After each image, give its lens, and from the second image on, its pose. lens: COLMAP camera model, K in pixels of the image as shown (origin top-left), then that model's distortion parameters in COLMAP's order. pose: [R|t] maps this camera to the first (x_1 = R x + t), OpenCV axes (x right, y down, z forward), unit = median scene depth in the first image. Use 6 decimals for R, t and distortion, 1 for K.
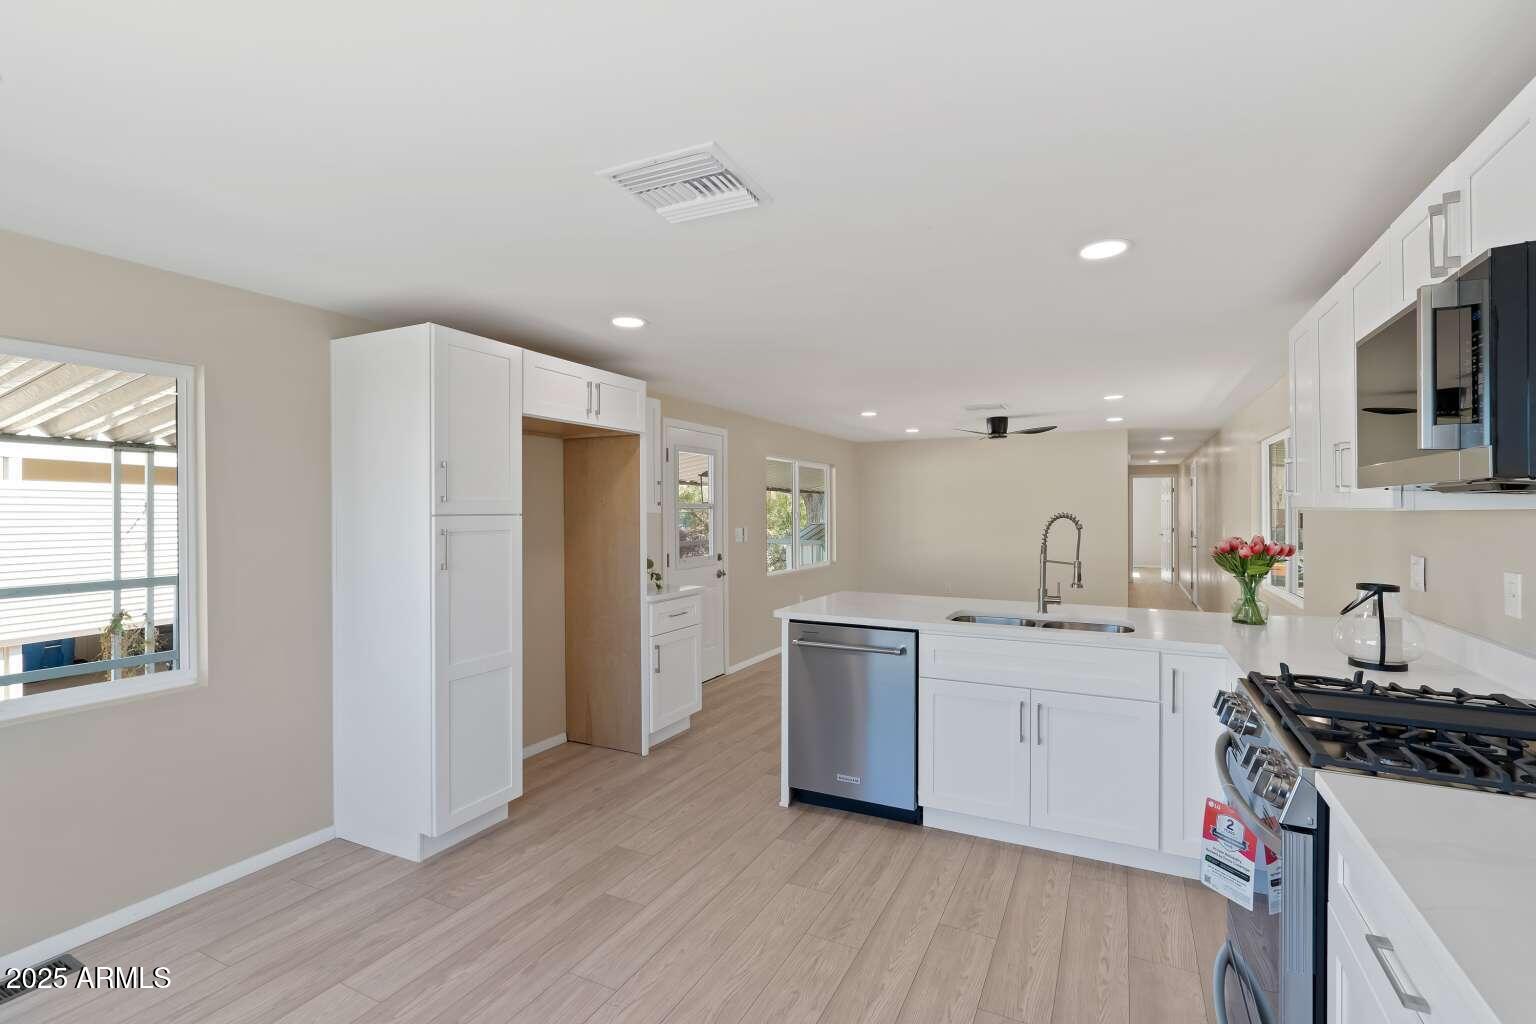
lens RADIAL K [[701.8, 0, 769.5], [0, 701.8, 513.6], [0, 0, 1]] dist [0.005078, 0.000299]
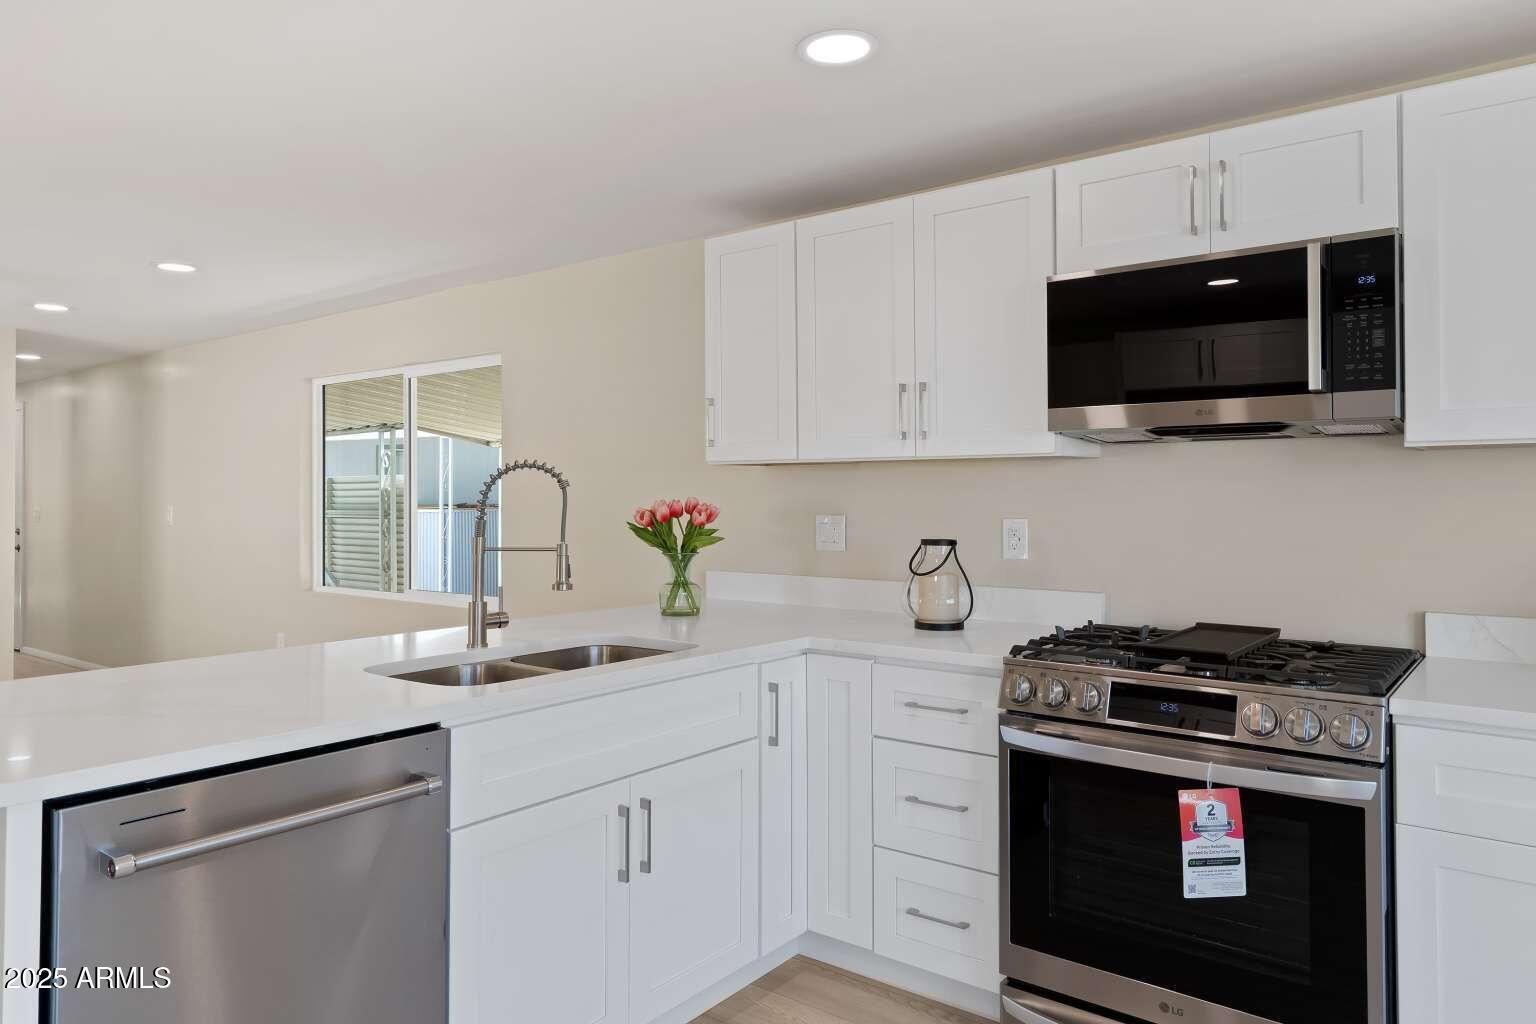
lens RADIAL K [[1001.4, 0, 769.7], [0, 1001.4, 499.4], [0, 0, 1]] dist [0.009615, 0.001182]
pose [[0.178616, -0.002604, 0.983915, -0.342446], [0.006743, 0.999976, 0.001422, 0.031966], [-0.983896, 0.006381, 0.178629, 0.700802]]
